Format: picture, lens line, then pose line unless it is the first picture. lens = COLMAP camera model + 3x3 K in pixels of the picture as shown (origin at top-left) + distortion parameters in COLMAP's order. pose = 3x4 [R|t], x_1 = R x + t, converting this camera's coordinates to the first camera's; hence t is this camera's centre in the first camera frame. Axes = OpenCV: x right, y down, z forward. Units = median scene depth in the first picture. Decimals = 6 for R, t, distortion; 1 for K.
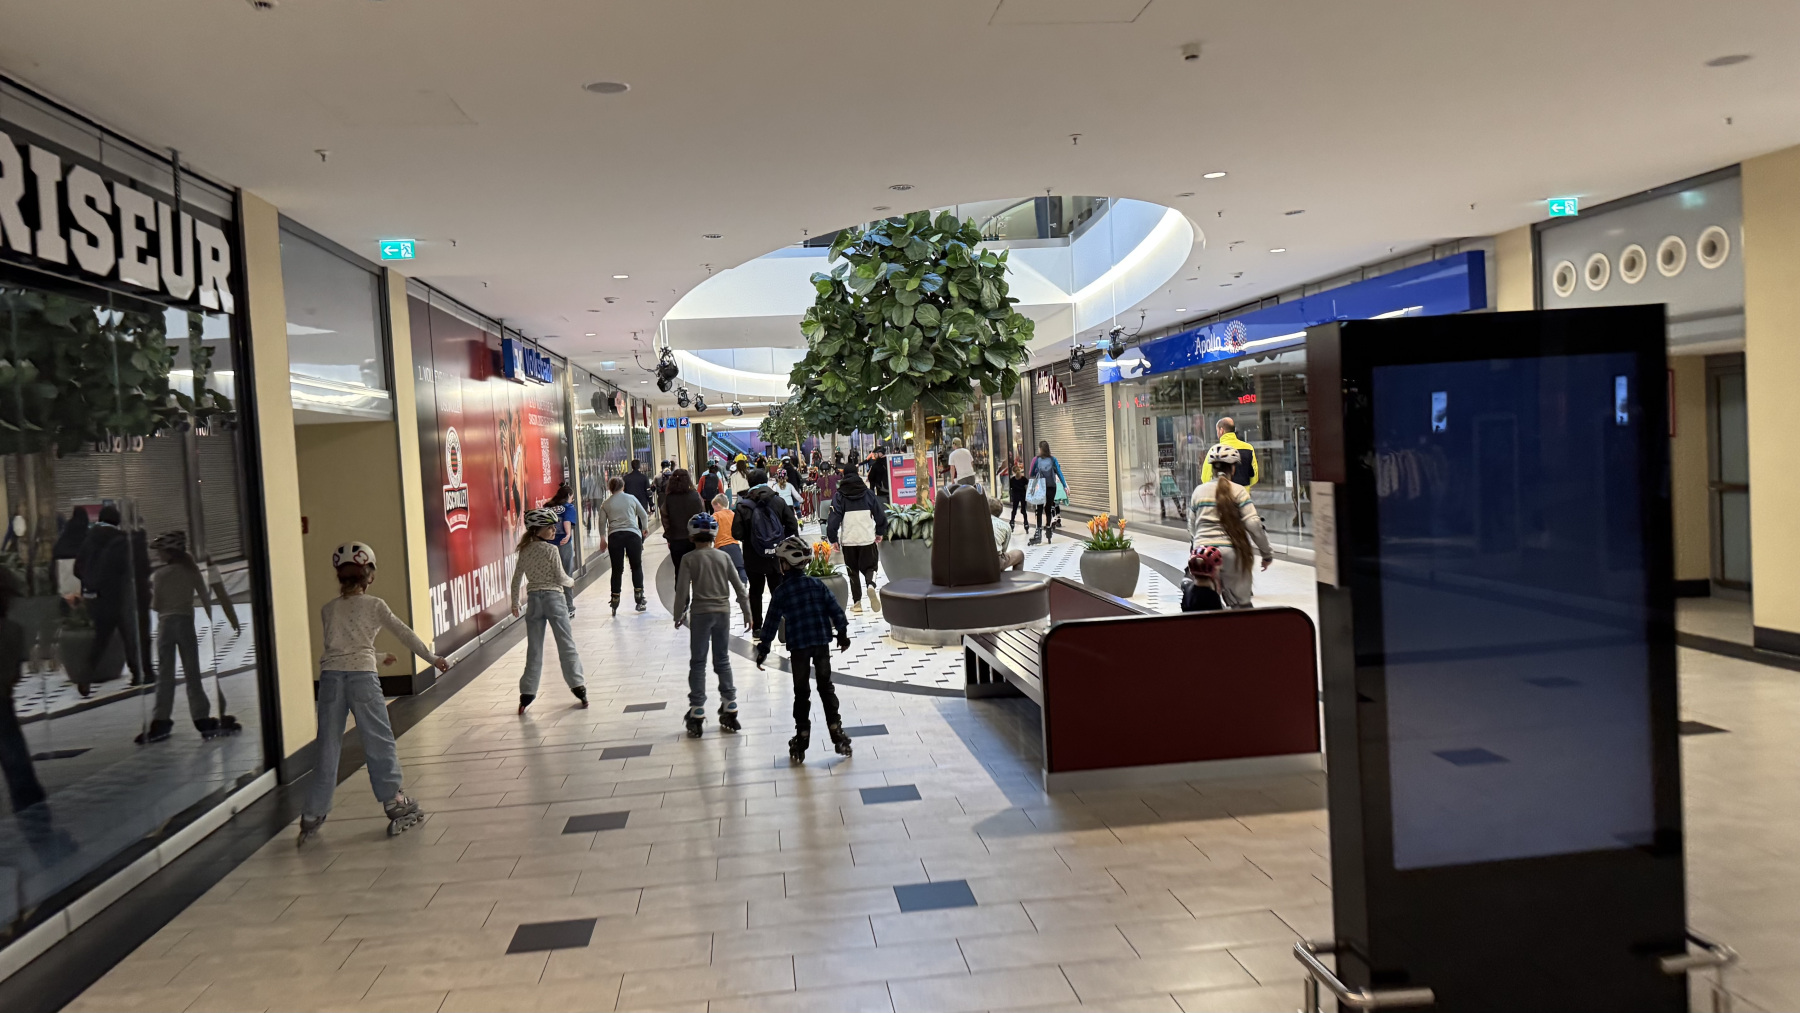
lens RADIAL K [[1271.2, 0, 904.2], [0, 1271.2, 500.4], [0, 0, 1]] dist [-0.010473, -0.030289]
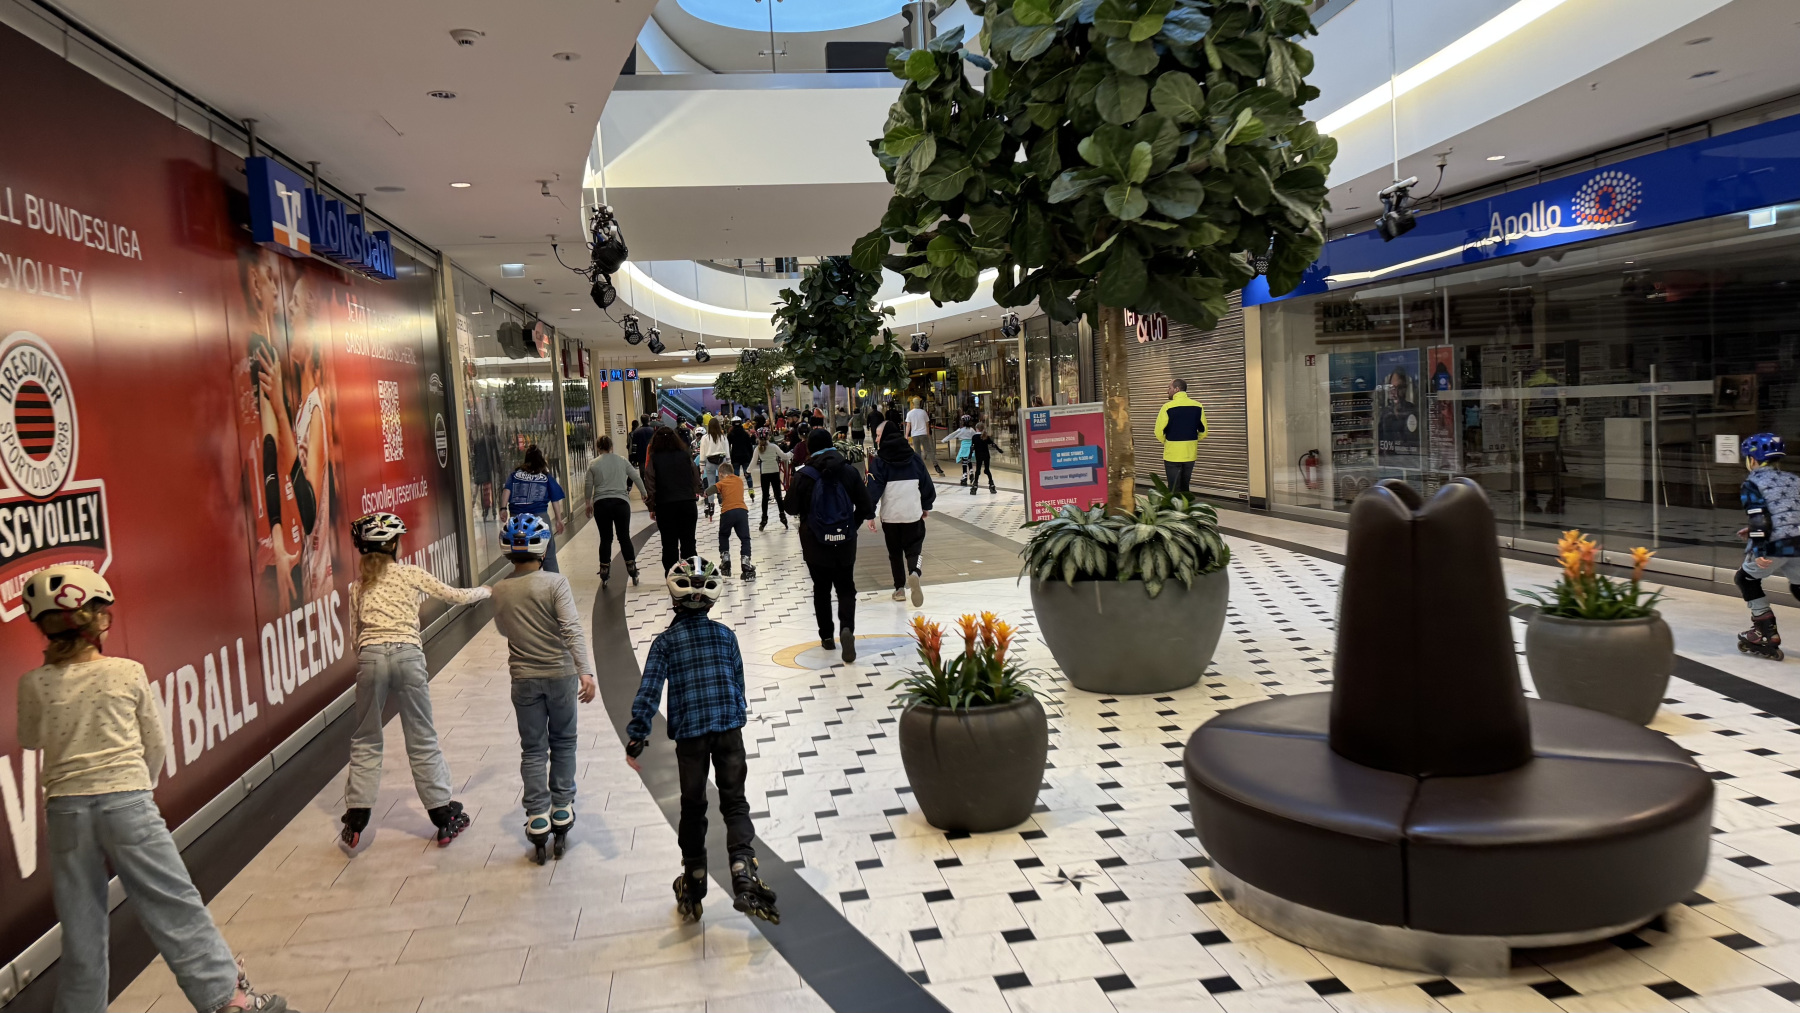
lens RADIAL K [[1271.2, 0, 896.0], [0, 1271.2, 514.5], [0, 0, 1]] dist [-0.010473, -0.030289]
pose [[0.999394, -0.005853, 0.034322, -0.067536], [0.004405, 0.999103, 0.042128, -0.011057], [-0.034538, -0.041951, 0.998523, 0.370101]]
